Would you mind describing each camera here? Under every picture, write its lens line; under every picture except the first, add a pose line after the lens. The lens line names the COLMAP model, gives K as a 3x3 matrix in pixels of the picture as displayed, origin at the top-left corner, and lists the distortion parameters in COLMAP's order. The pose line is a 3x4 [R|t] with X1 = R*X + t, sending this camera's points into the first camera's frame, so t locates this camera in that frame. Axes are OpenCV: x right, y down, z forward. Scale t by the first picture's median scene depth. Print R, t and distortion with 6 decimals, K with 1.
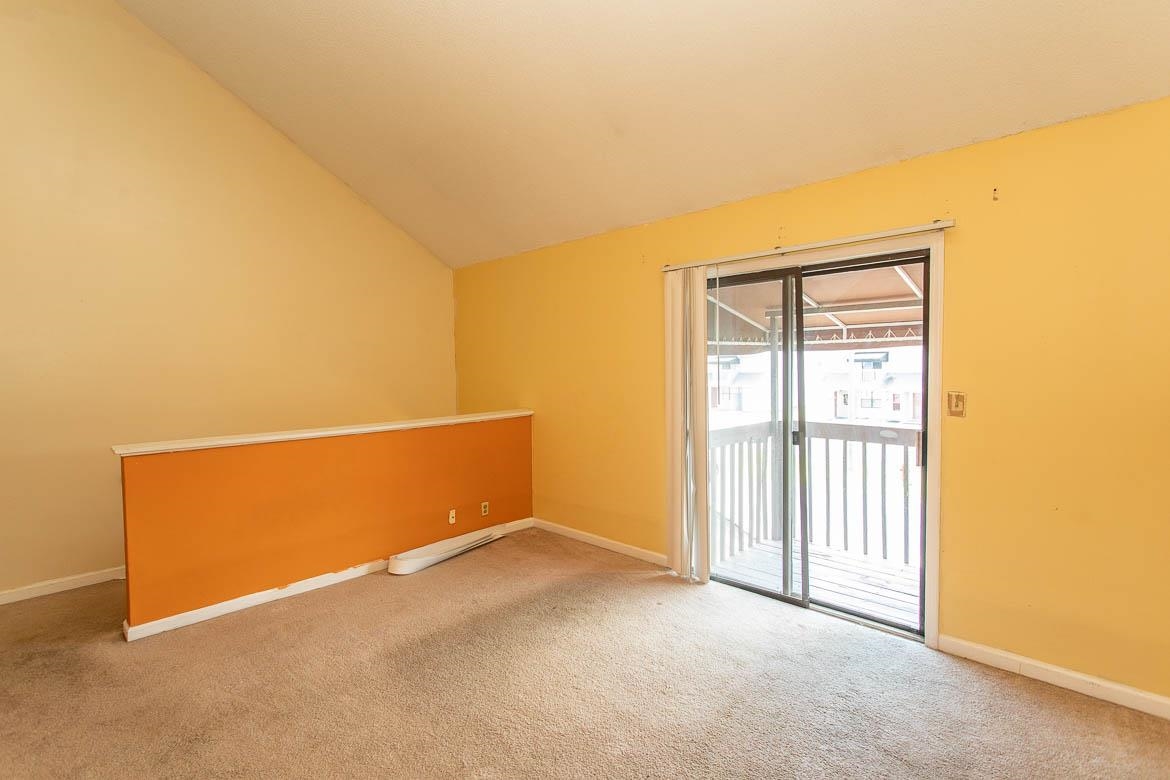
lens RADIAL K [[553.8, 0, 584.4], [0, 553.8, 387.3], [0, 0, 1]] dist [0.002762, 0.000250]
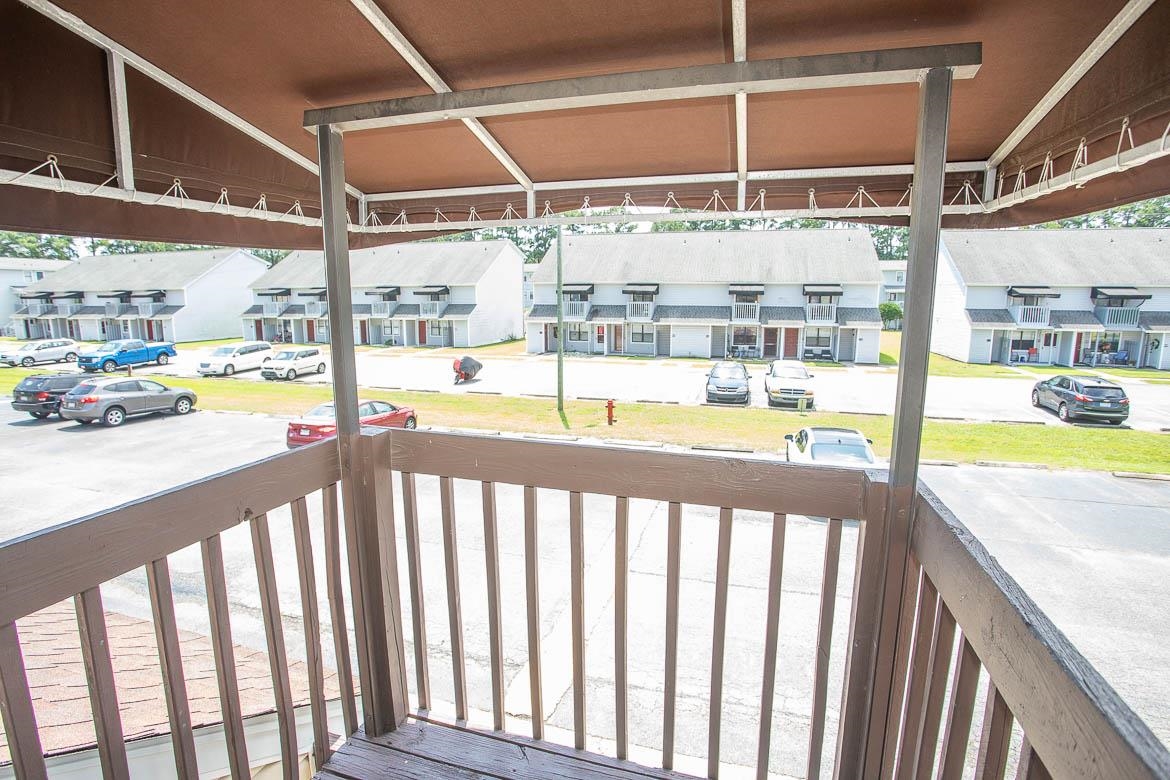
lens RADIAL K [[575.9, 0, 585.0], [0, 575.9, 390.0], [0, 0, 1]] dist [-0.052536, 0.000028]
pose [[0.882399, -0.061081, 0.466521, 0.431020], [0.004253, 0.992532, 0.121907, -0.017729], [-0.470483, -0.105586, 0.876069, 0.859970]]
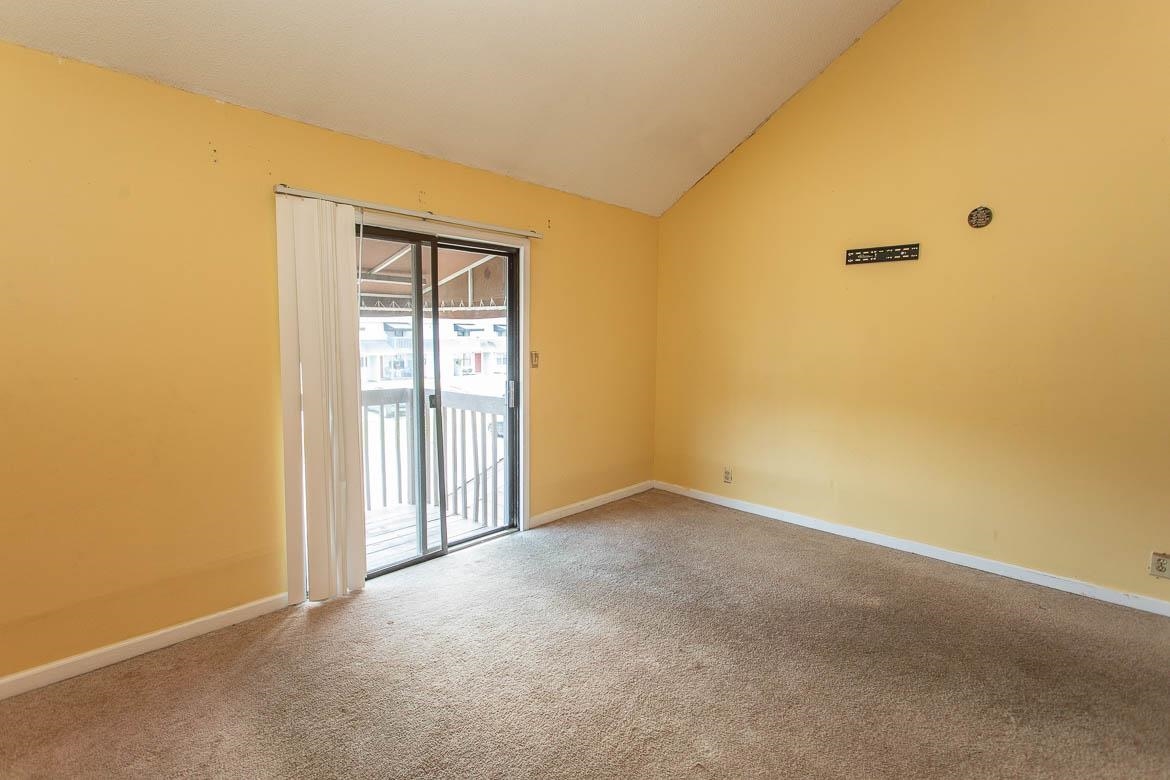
lens RADIAL K [[552.7, 0, 582.9], [0, 552.7, 387.5], [0, 0, 1]] dist [0.001129, 0.000476]
pose [[-0.013079, -0.083387, 0.996431, -0.617015], [0.030234, 0.996028, 0.083750, -0.011842], [-0.999457, 0.031222, -0.010506, 0.680336]]
